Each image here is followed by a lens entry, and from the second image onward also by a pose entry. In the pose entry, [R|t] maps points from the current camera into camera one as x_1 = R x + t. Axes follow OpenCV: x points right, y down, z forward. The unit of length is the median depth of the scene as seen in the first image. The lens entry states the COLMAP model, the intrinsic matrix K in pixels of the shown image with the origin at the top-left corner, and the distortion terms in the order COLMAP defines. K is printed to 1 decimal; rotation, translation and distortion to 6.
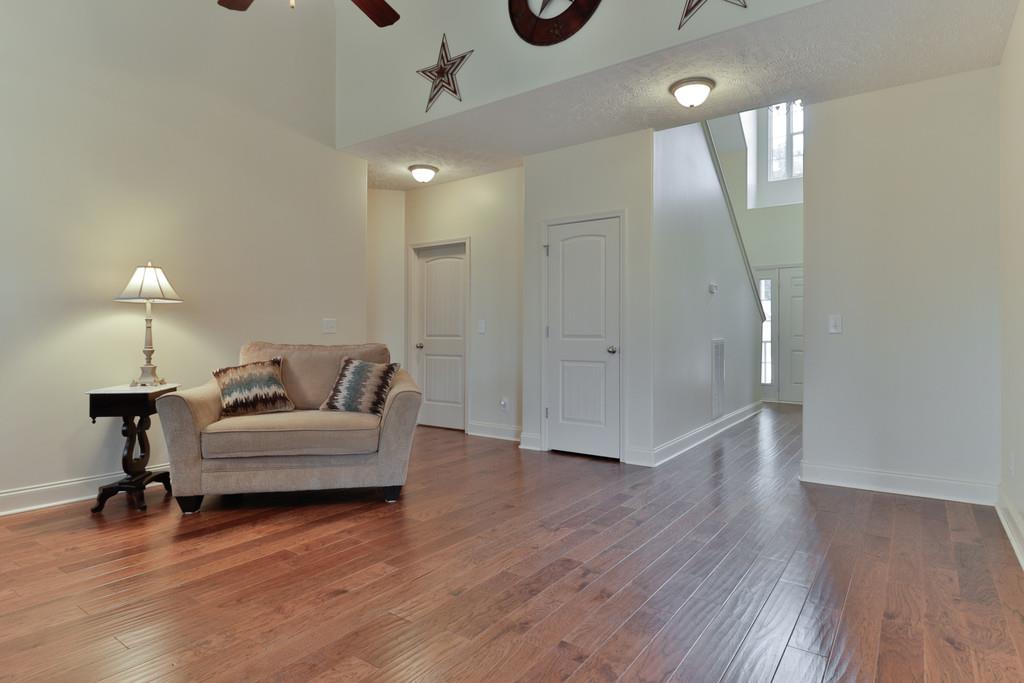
lens RADIAL K [[572.1, 0, 507.0], [0, 572.1, 336.7], [0, 0, 1]] dist [-0.022145, -0.002021]
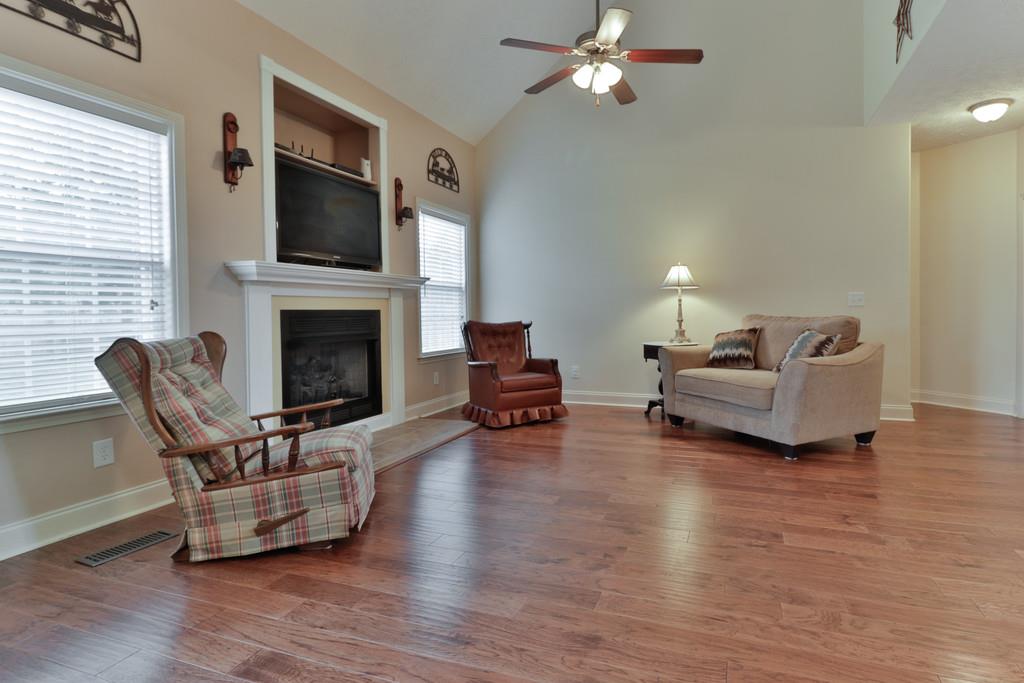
lens RADIAL K [[509.4, 0, 539.7], [0, 509.4, 322.6], [0, 0, 1]] dist [0.000880, -0.004584]
pose [[0.257703, 0.014324, -0.966118, 0.610460], [0.006966, 0.999837, 0.016682, 0.006349], [0.966199, -0.011029, 0.257561, 0.279199]]
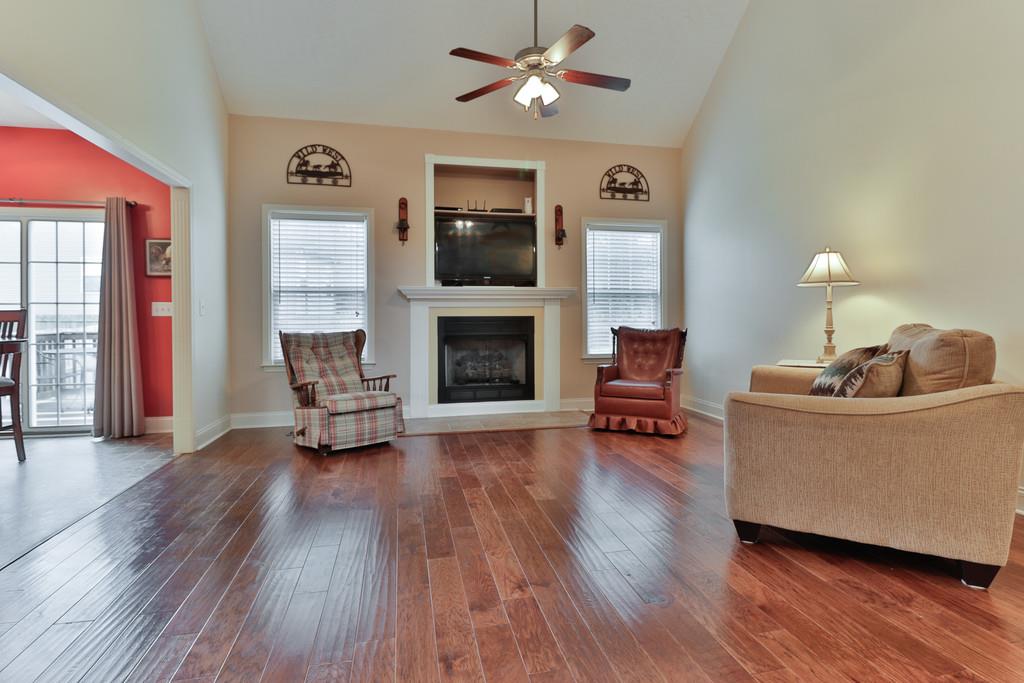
lens RADIAL K [[489.4, 0, 514.5], [0, 489.4, 322.3], [0, 0, 1]] dist [0.008203, -0.001329]
pose [[-0.656554, 0.005228, -0.754261, 0.463810], [0.000910, 0.999981, 0.006139, 0.002886], [0.754279, 0.003344, -0.656546, 1.173033]]
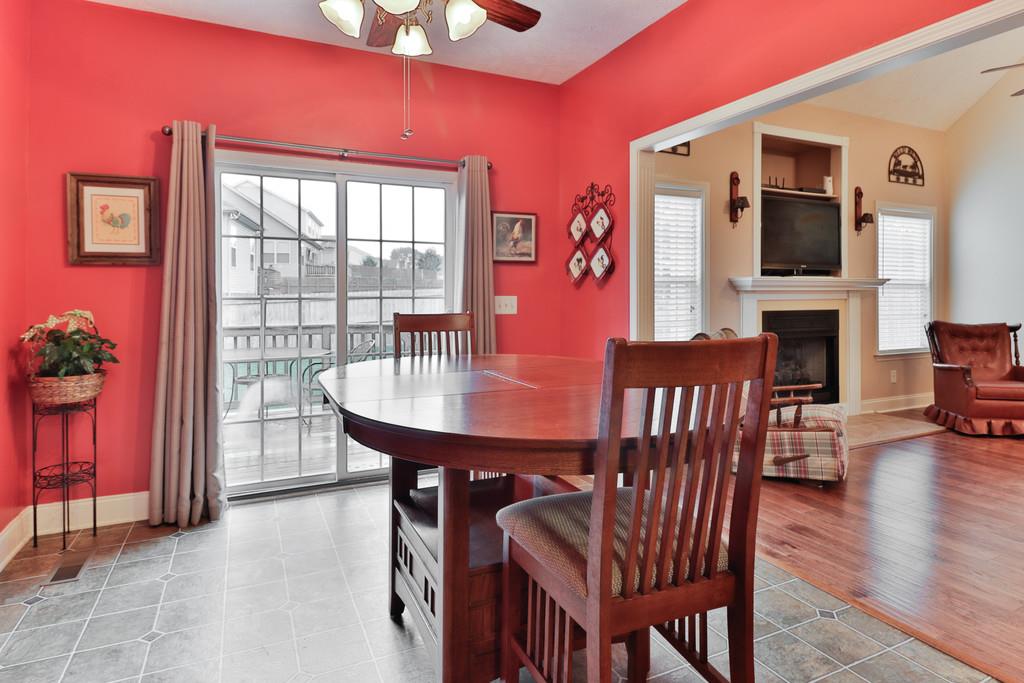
lens RADIAL K [[573.5, 0, 521.9], [0, 573.5, 296.9], [0, 0, 1]] dist [0.005636, -0.004143]
pose [[-0.465769, 0.003227, -0.884900, 1.102248], [-0.005082, 0.999967, 0.006321, -0.047811], [0.884892, 0.007441, -0.465738, 0.185480]]
